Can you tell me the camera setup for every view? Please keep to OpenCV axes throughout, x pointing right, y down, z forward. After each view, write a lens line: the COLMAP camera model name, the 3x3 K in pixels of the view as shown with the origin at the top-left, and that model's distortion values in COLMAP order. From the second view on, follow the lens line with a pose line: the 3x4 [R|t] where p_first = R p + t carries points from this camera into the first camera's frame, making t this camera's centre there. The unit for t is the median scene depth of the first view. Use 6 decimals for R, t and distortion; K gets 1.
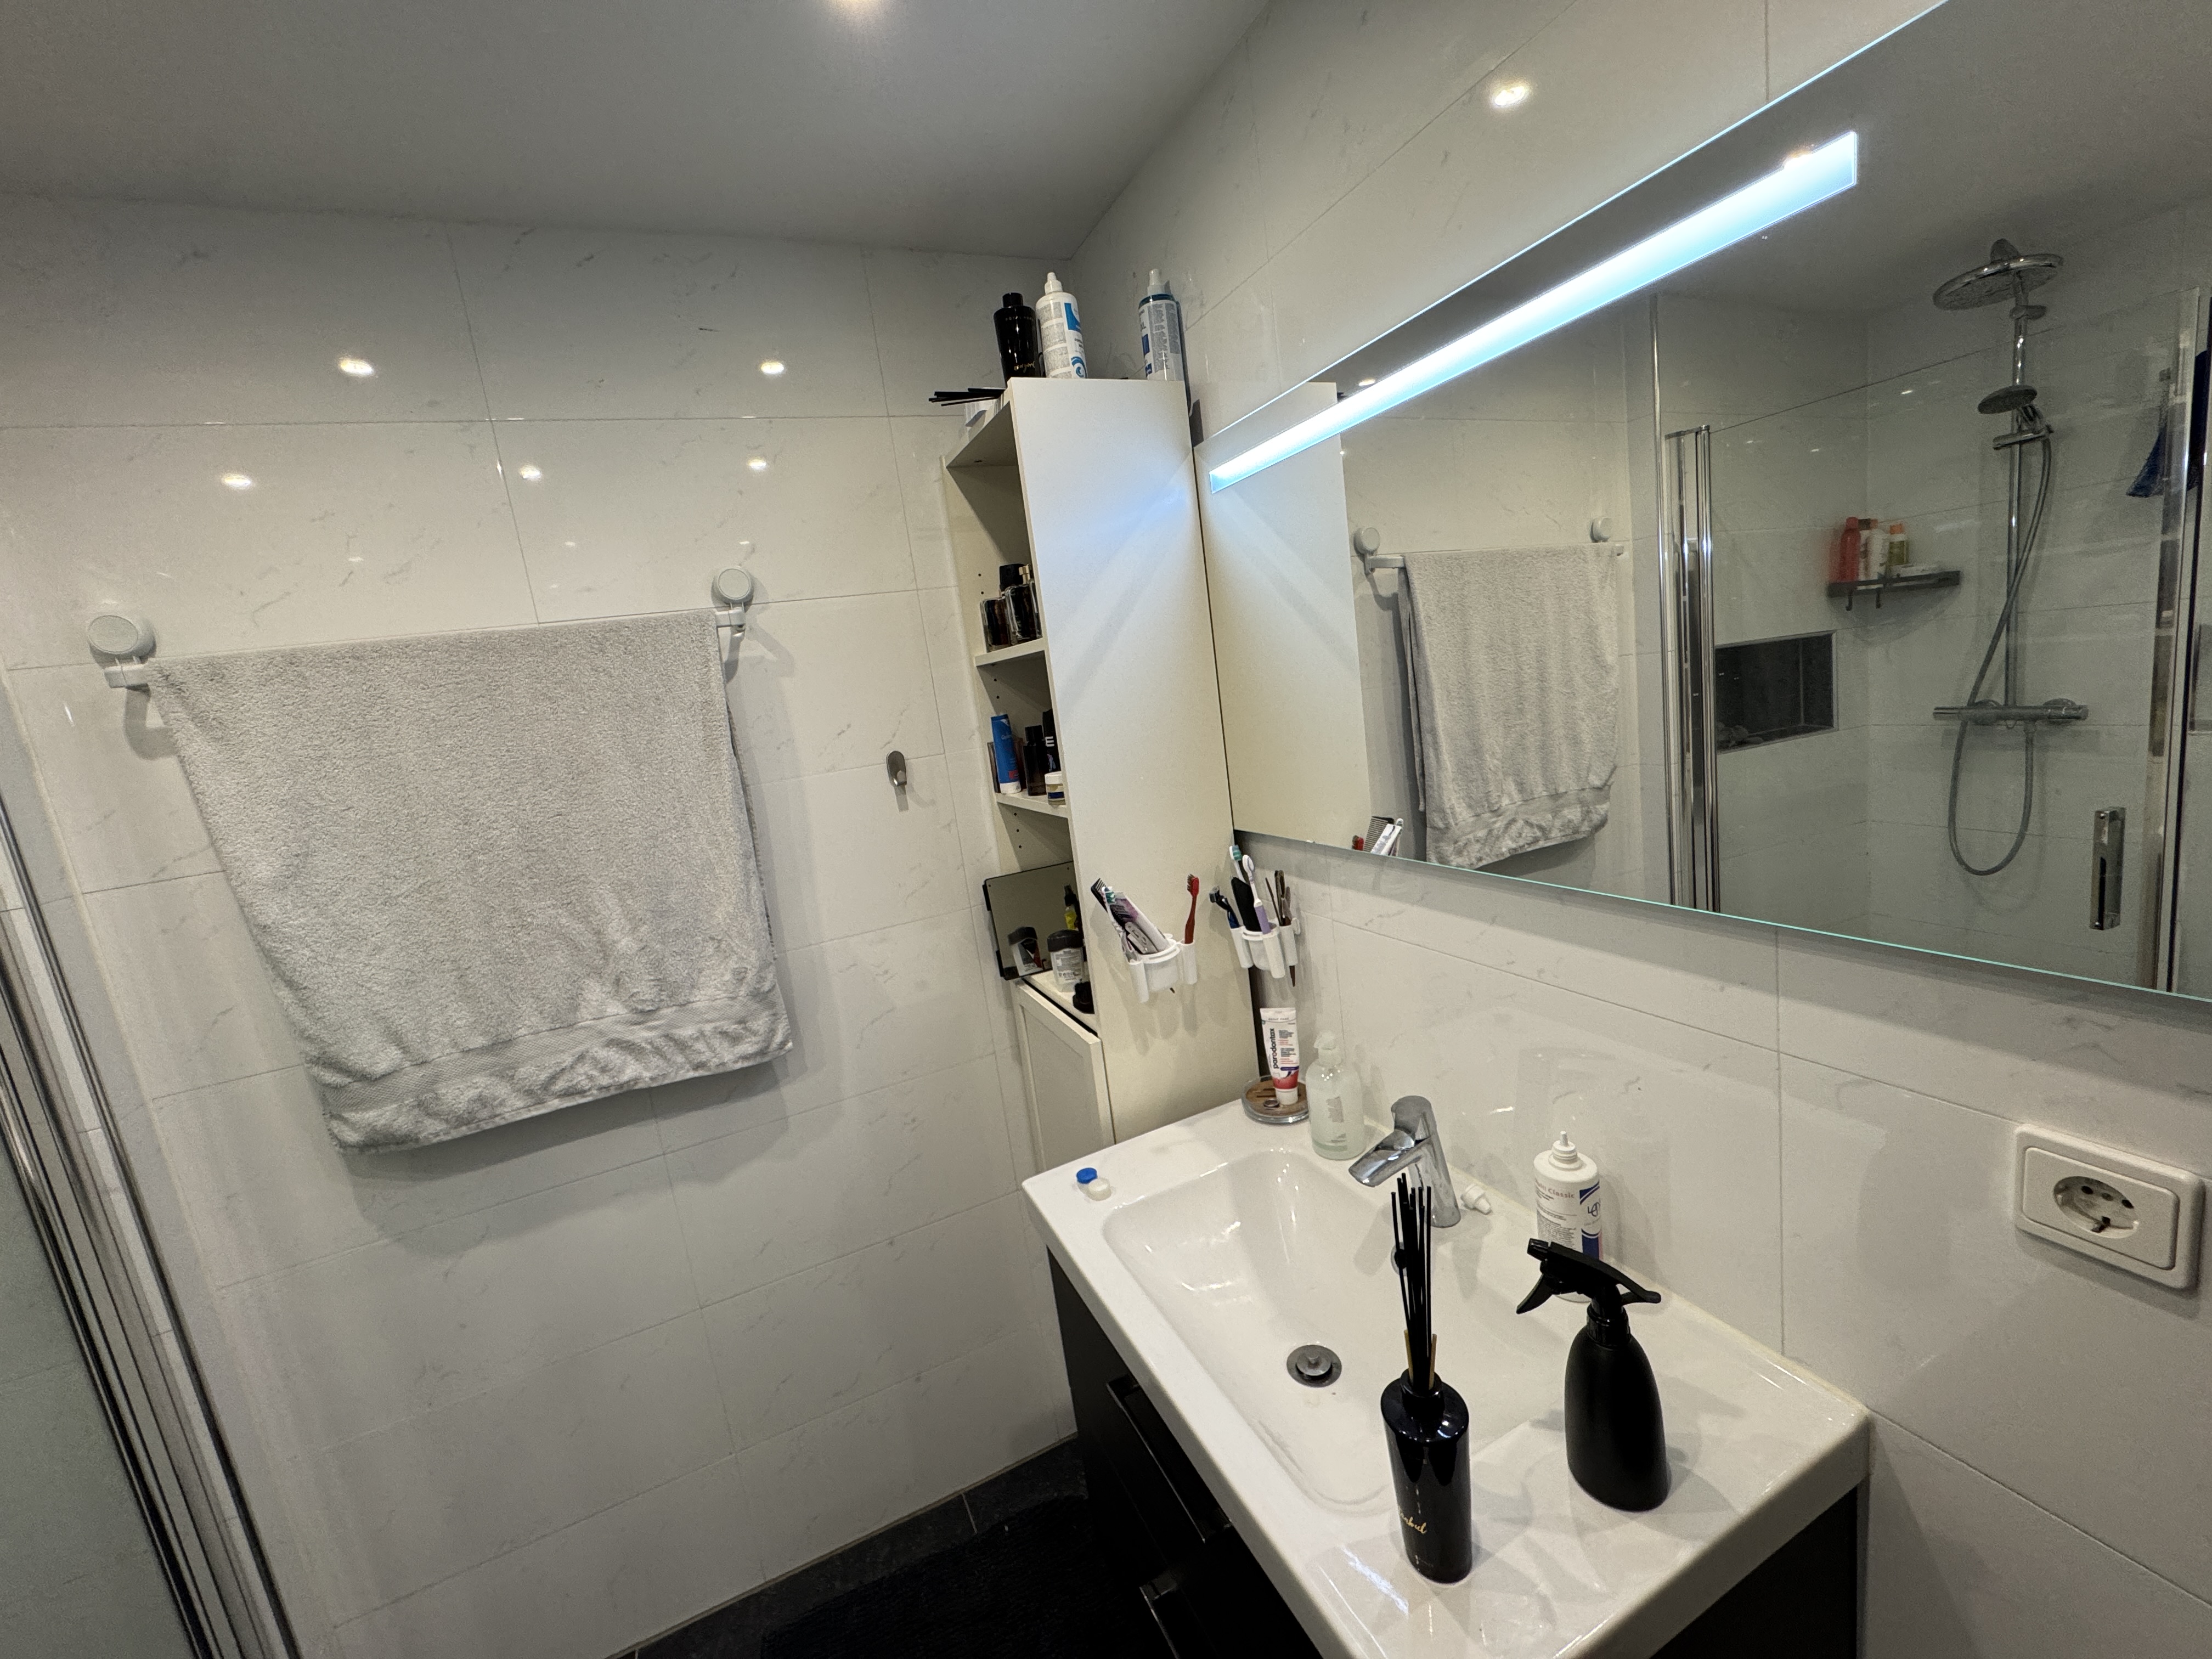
lens RADIAL K [[885.4, 0, 1106.5], [0, 885.4, 827.3], [0, 0, 1]] dist [-0.002469, -0.000428]
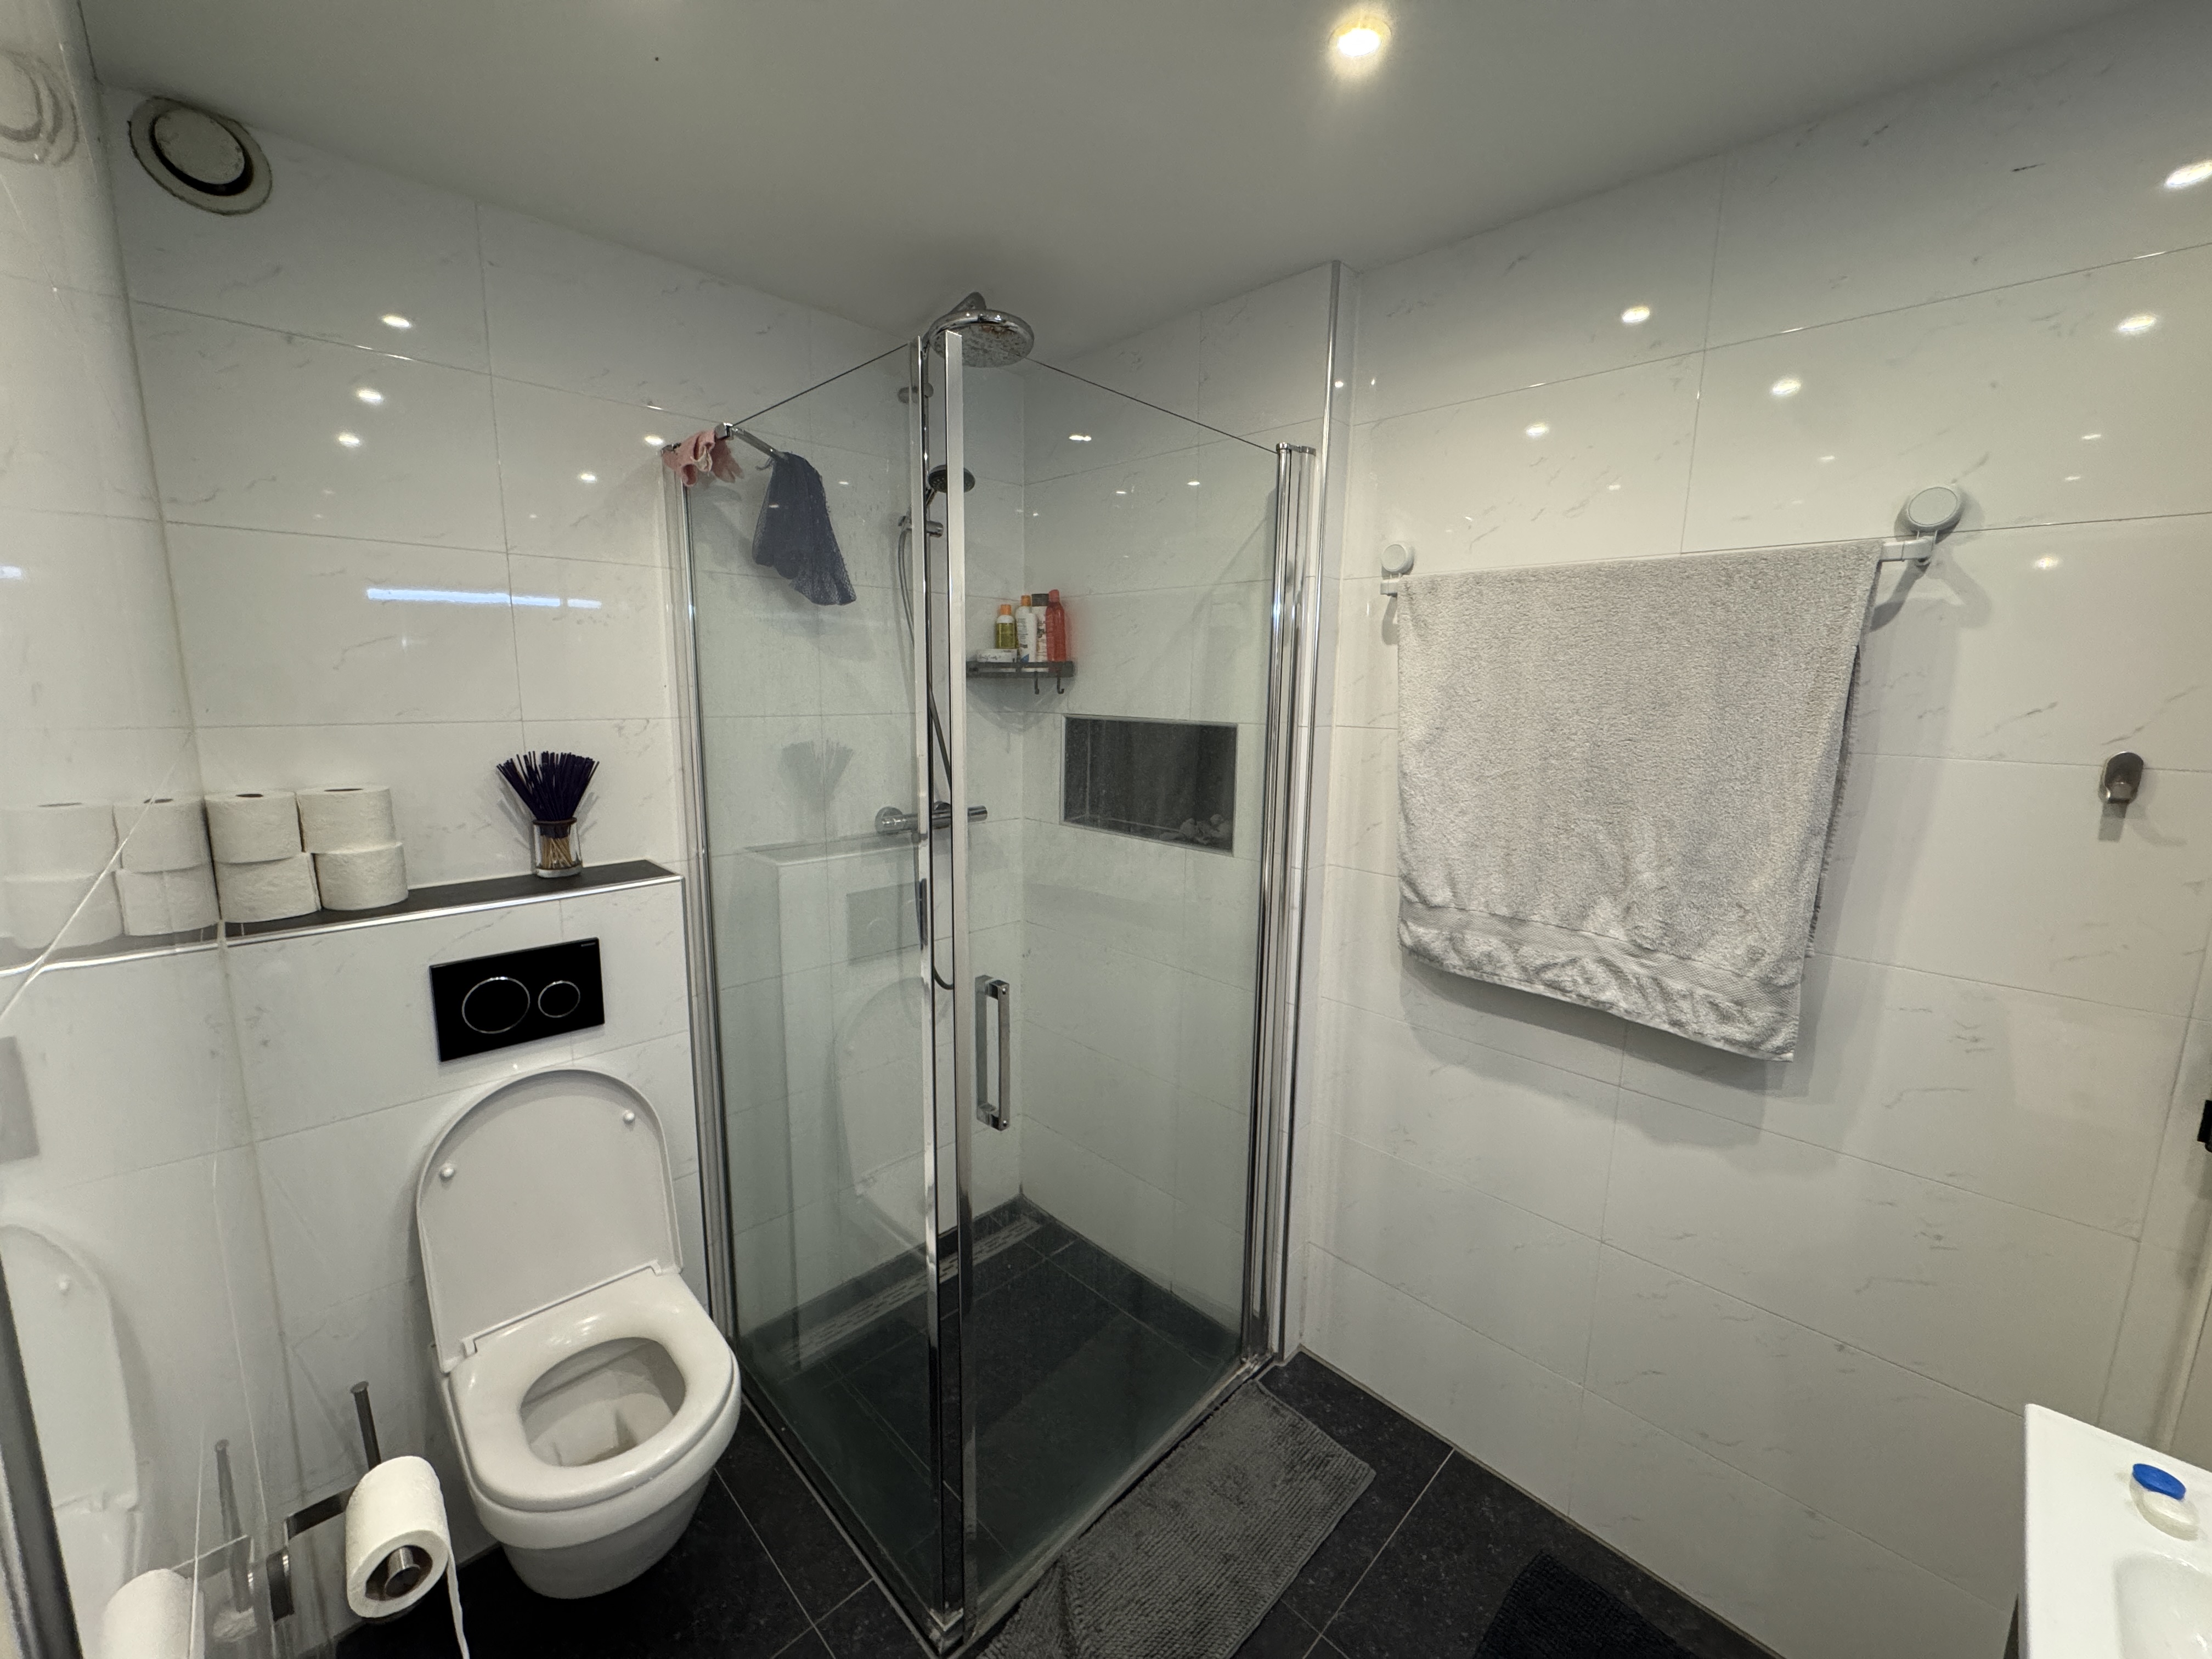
lens RADIAL K [[885.4, 0, 1109.9], [0, 885.4, 827.4], [0, 0, 1]] dist [-0.002469, -0.000428]
pose [[0.342422, 0.292268, -0.892931, 0.133487], [-0.214586, 0.949594, 0.228525, -0.022182], [0.914713, 0.113358, 0.387879, 0.037966]]
